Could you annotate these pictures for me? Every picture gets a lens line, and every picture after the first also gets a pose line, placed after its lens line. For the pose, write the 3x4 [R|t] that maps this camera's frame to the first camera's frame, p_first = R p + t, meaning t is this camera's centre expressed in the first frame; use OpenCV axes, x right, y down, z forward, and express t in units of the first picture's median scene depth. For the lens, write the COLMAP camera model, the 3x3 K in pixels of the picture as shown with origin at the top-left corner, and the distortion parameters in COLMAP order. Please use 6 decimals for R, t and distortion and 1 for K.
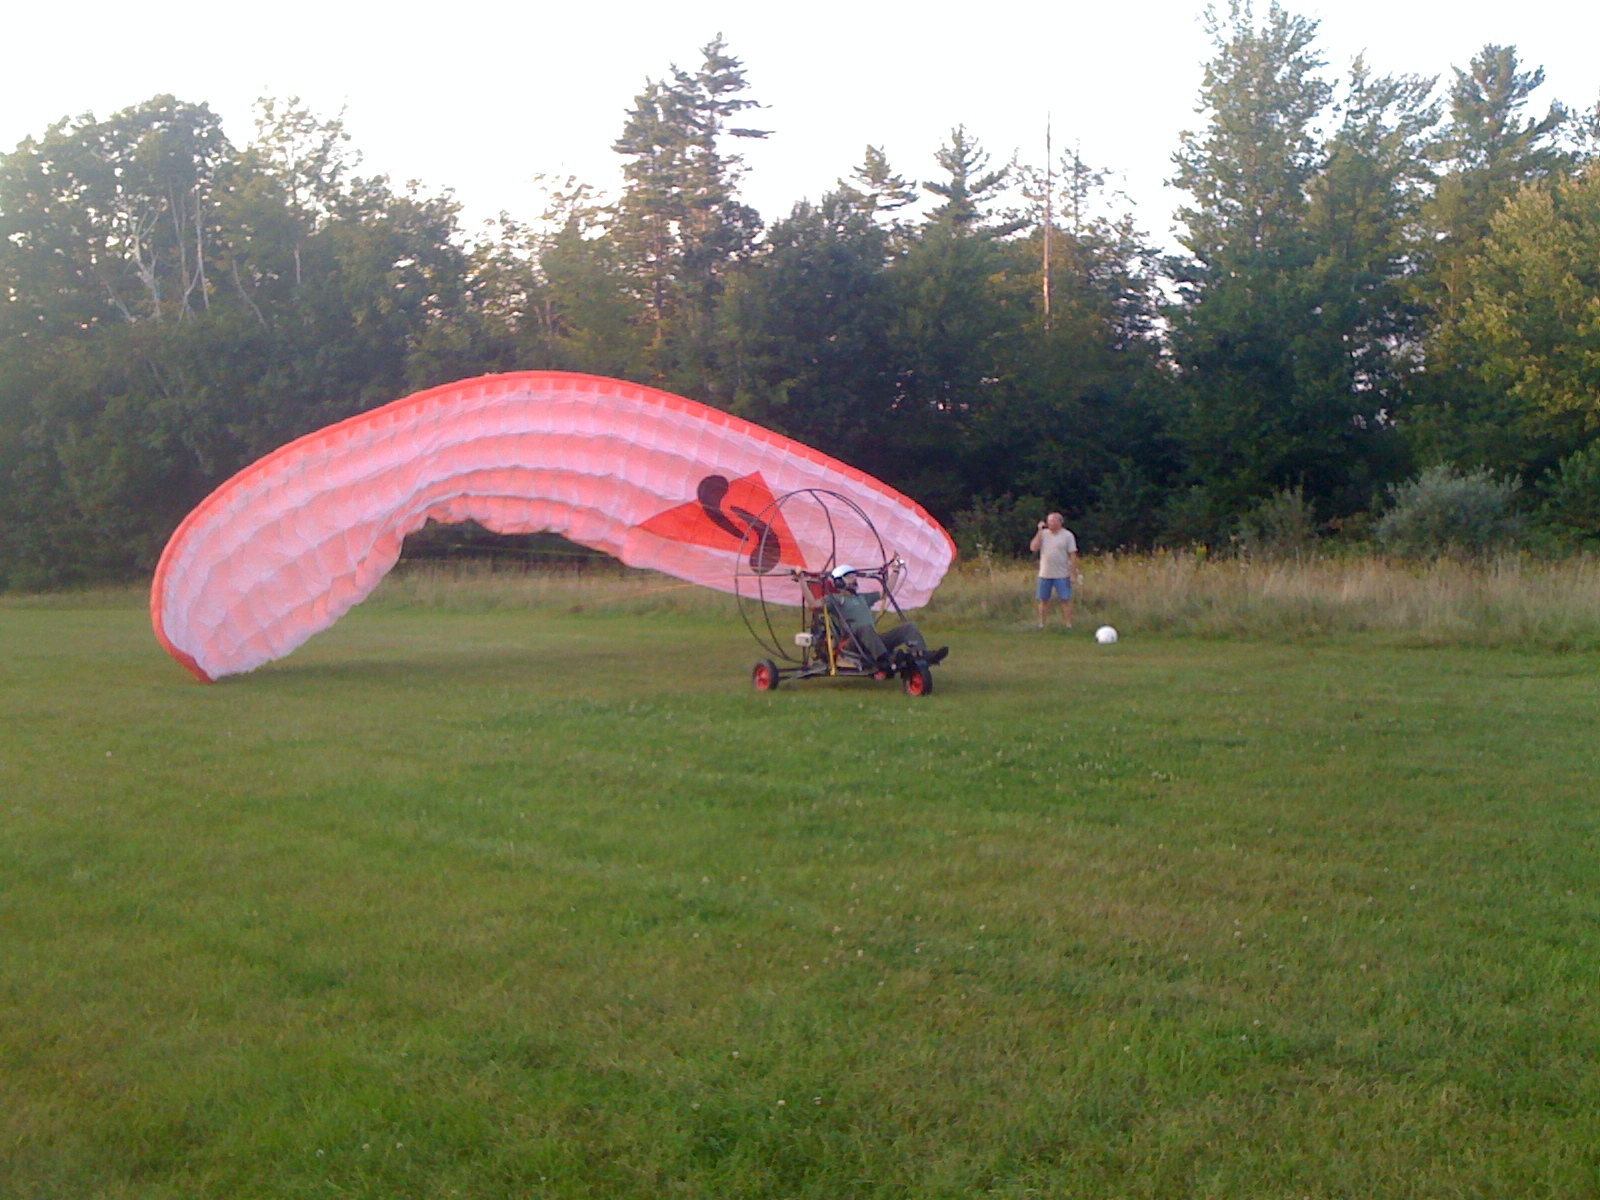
lens RADIAL K [[1725.0, 0, 831.6], [0, 1725.0, 739.8], [0, 0, 1]] dist [0.174620, -0.329250]
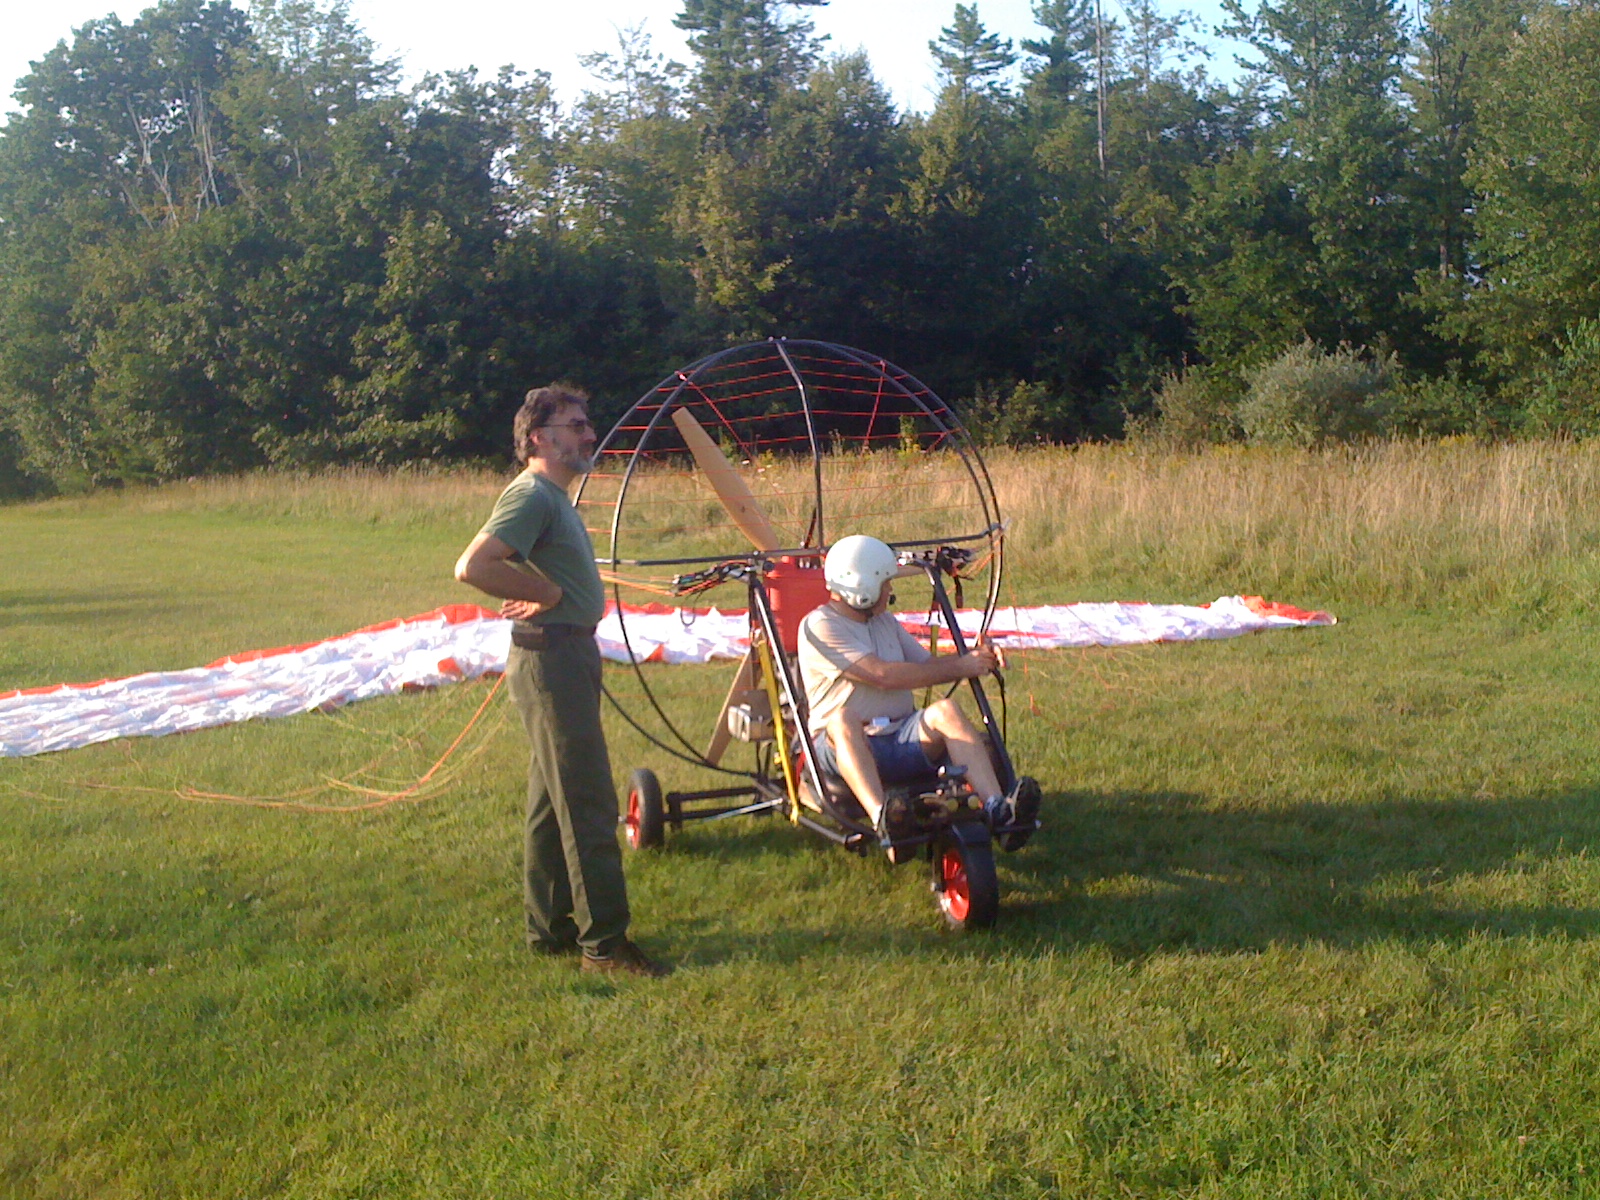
lens RADIAL K [[1725.0, 0, 831.6], [0, 1725.0, 739.8], [0, 0, 1]] dist [0.174620, -0.329250]
pose [[0.991057, 0.003034, -0.133403, 0.097597], [0.005682, 0.997875, 0.064907, -0.005838], [0.133316, -0.065085, 0.988934, 0.026945]]
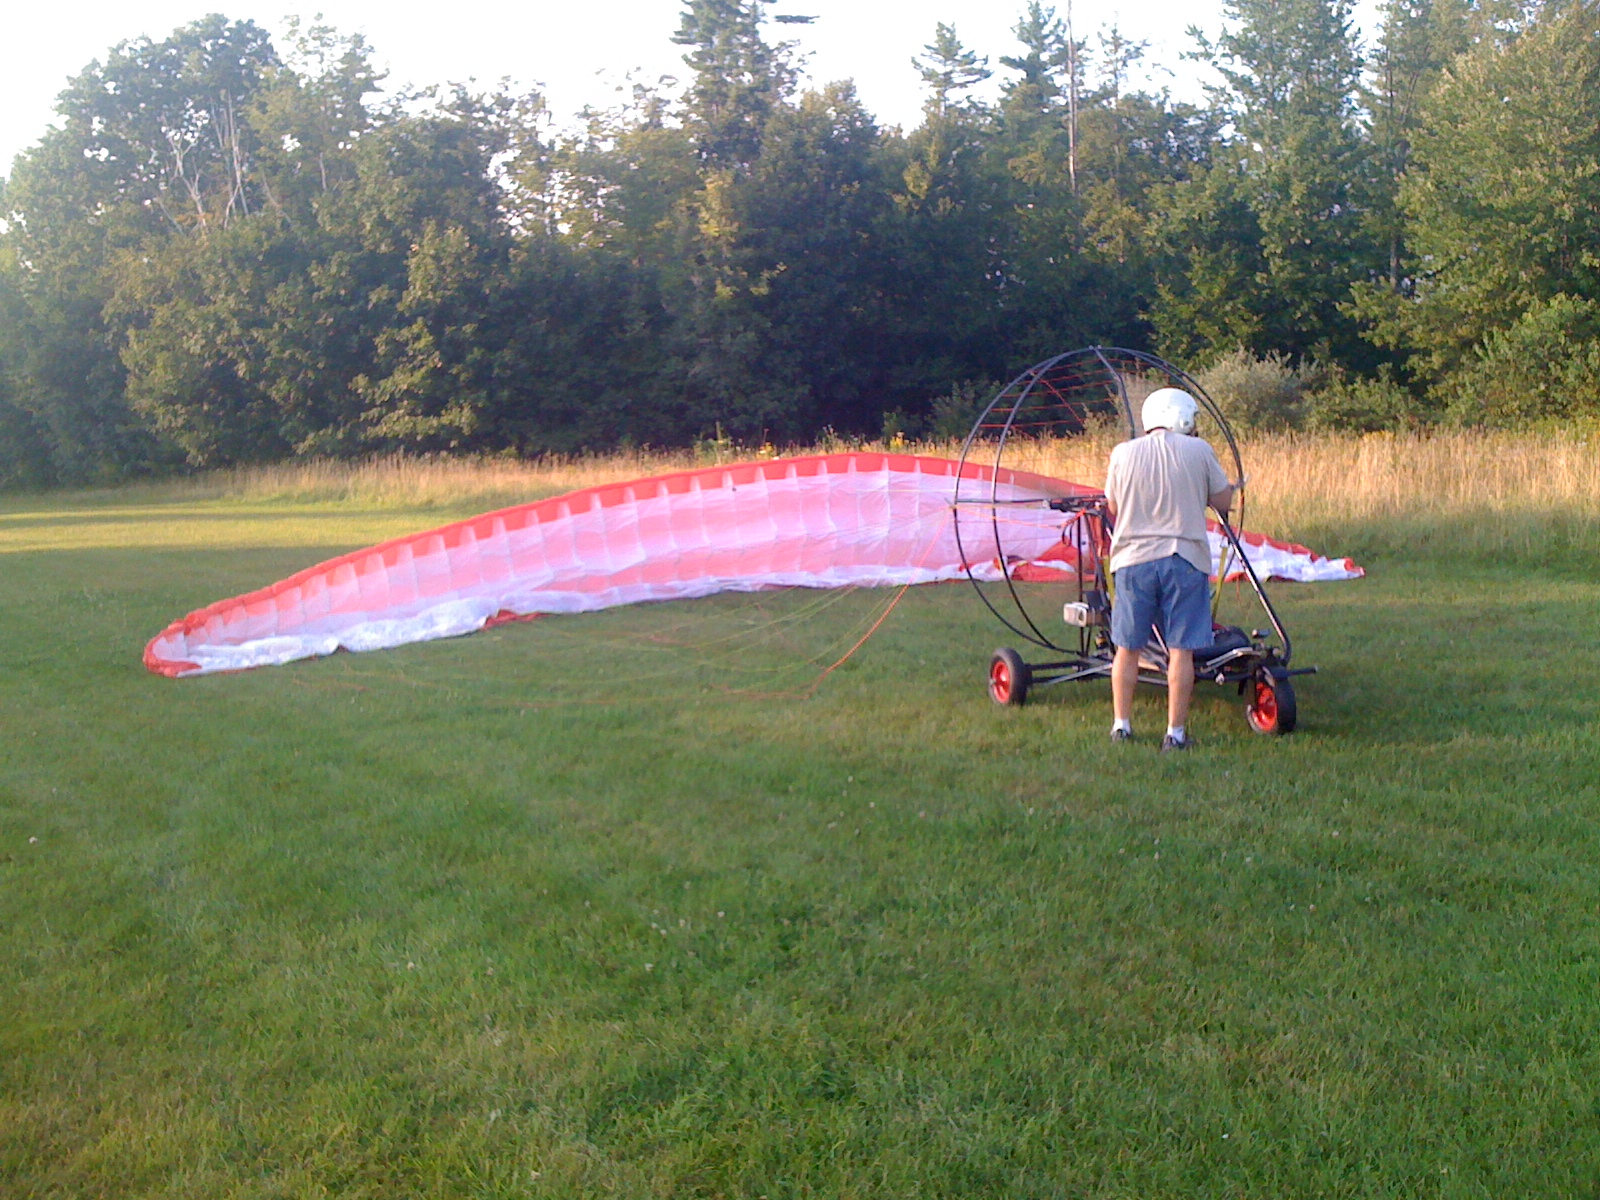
lens RADIAL K [[1725.0, 0, 831.6], [0, 1725.0, 739.8], [0, 0, 1]] dist [0.174620, -0.329250]
pose [[0.992711, 0.004377, -0.120438, 0.099514], [0.003645, 0.997793, 0.066307, 0.001128], [0.120462, -0.066263, 0.990504, -0.029532]]
